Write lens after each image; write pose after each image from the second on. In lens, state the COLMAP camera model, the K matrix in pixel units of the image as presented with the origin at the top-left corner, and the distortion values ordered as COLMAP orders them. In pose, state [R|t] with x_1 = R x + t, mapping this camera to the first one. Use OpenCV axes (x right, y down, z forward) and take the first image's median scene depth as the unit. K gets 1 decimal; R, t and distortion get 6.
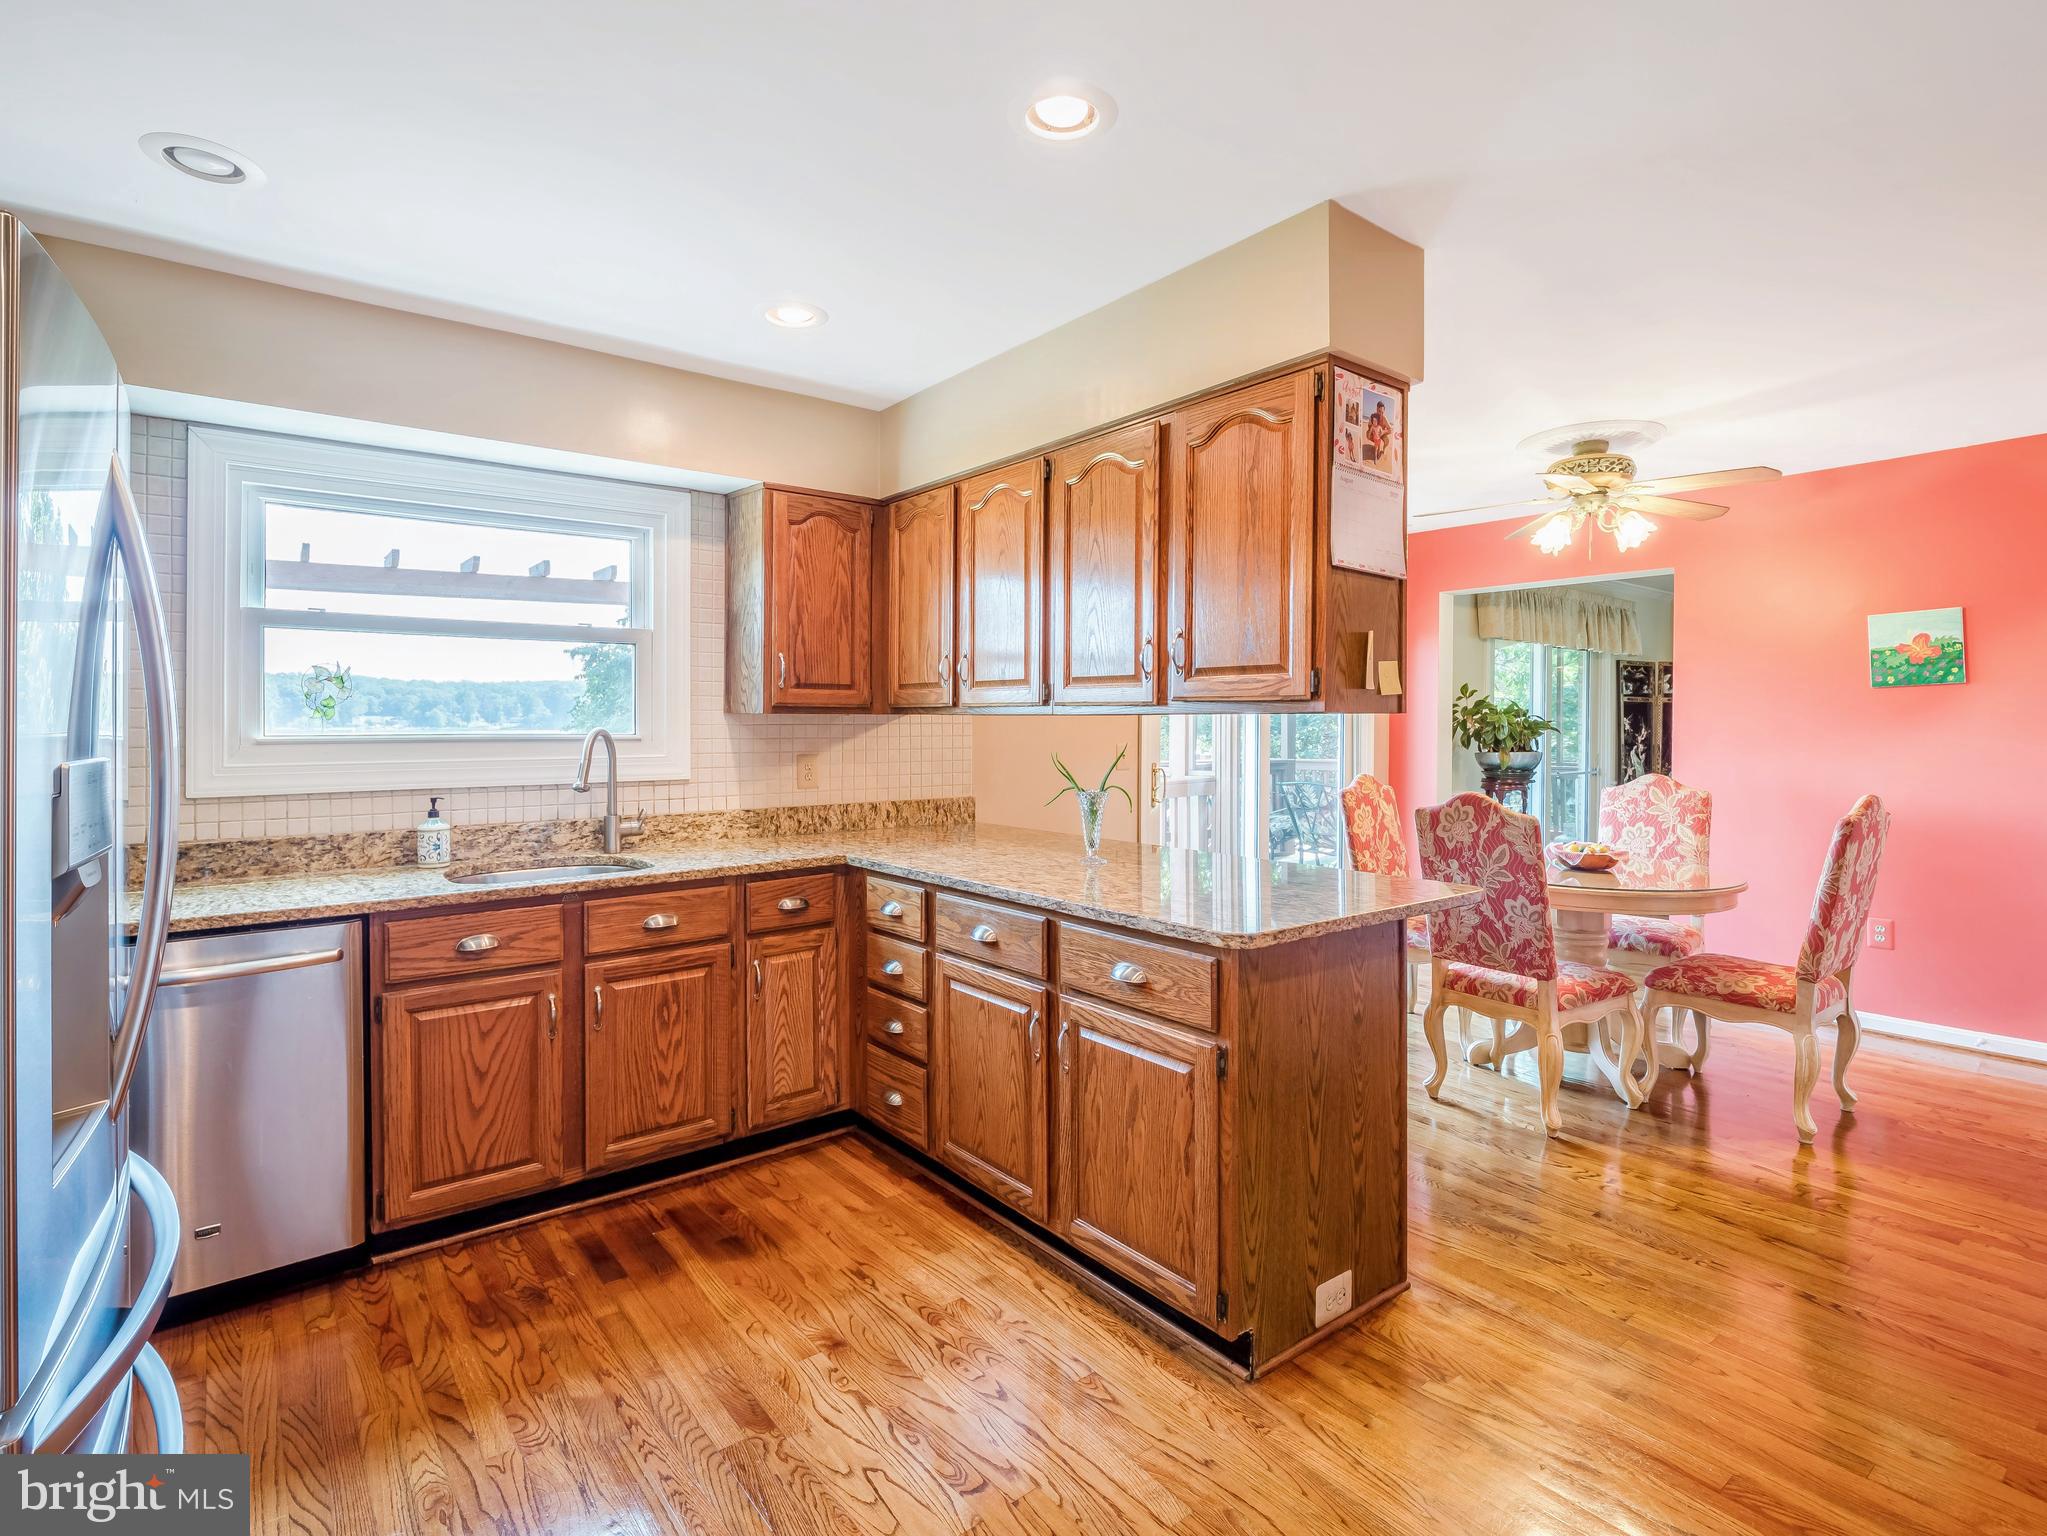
lens RADIAL K [[1009.1, 0, 1030.9], [0, 1009.1, 723.0], [0, 0, 1]] dist [-0.002598, -0.000106]
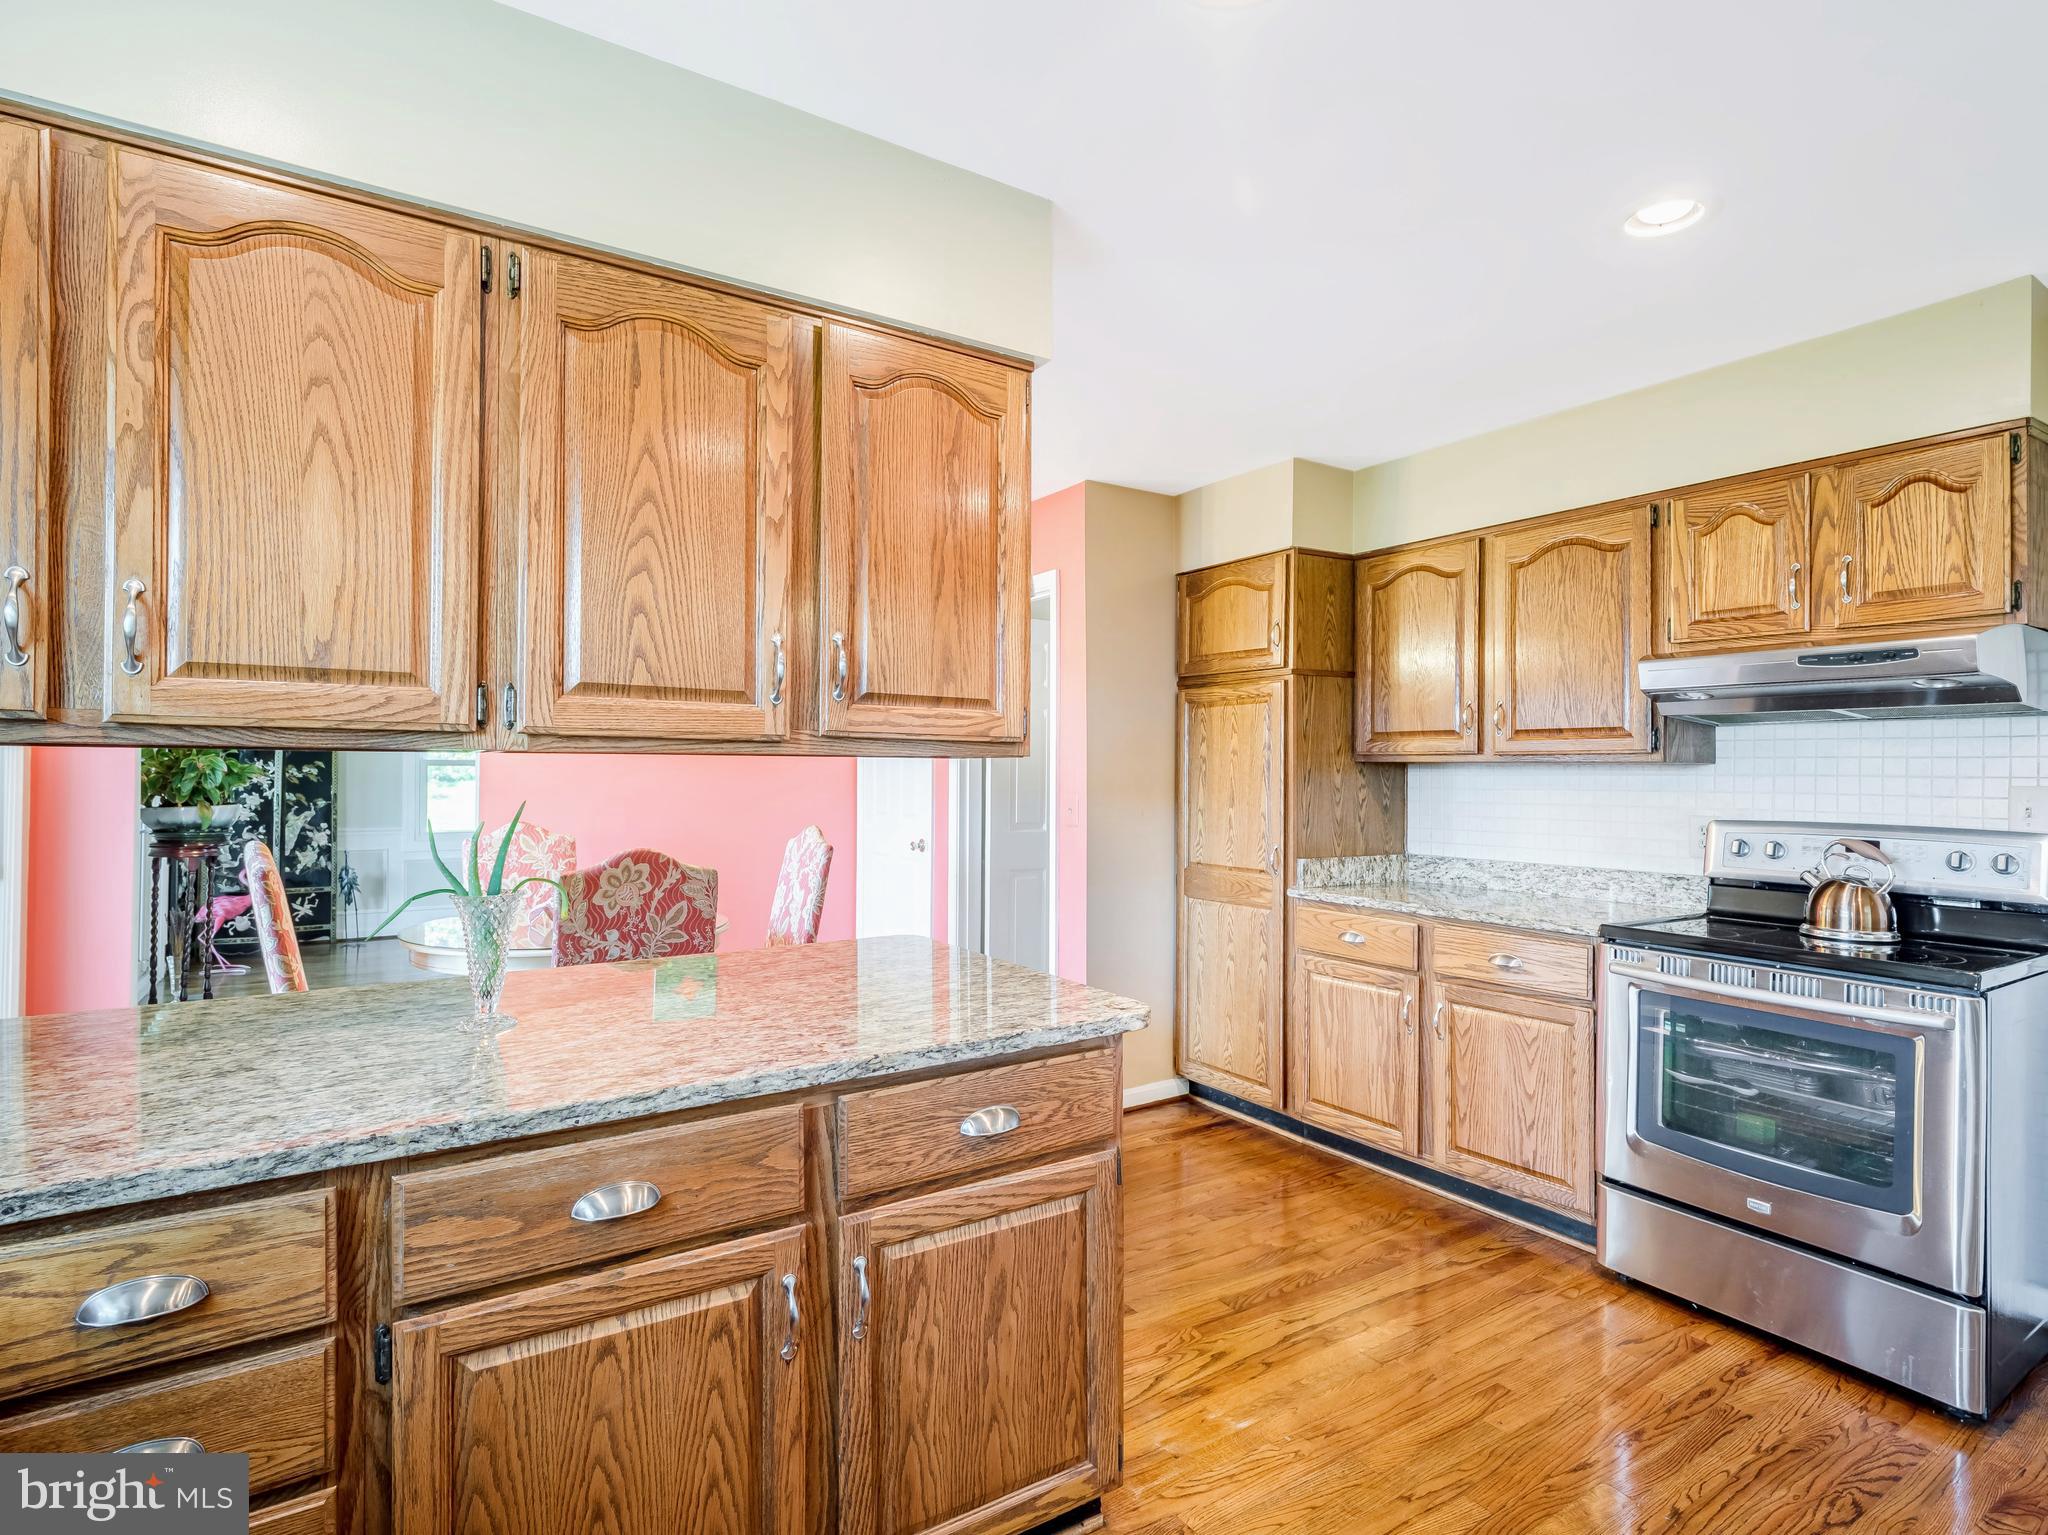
lens RADIAL K [[1037.1, 0, 979.7], [0, 1037.1, 753.2], [0, 0, 1]] dist [-0.023289, 0.000553]
pose [[0.105788, 0.016751, 0.994248, -0.489483], [-0.003085, 0.999859, -0.016517, 0.001378], [-0.994384, -0.001320, 0.105825, 0.721676]]
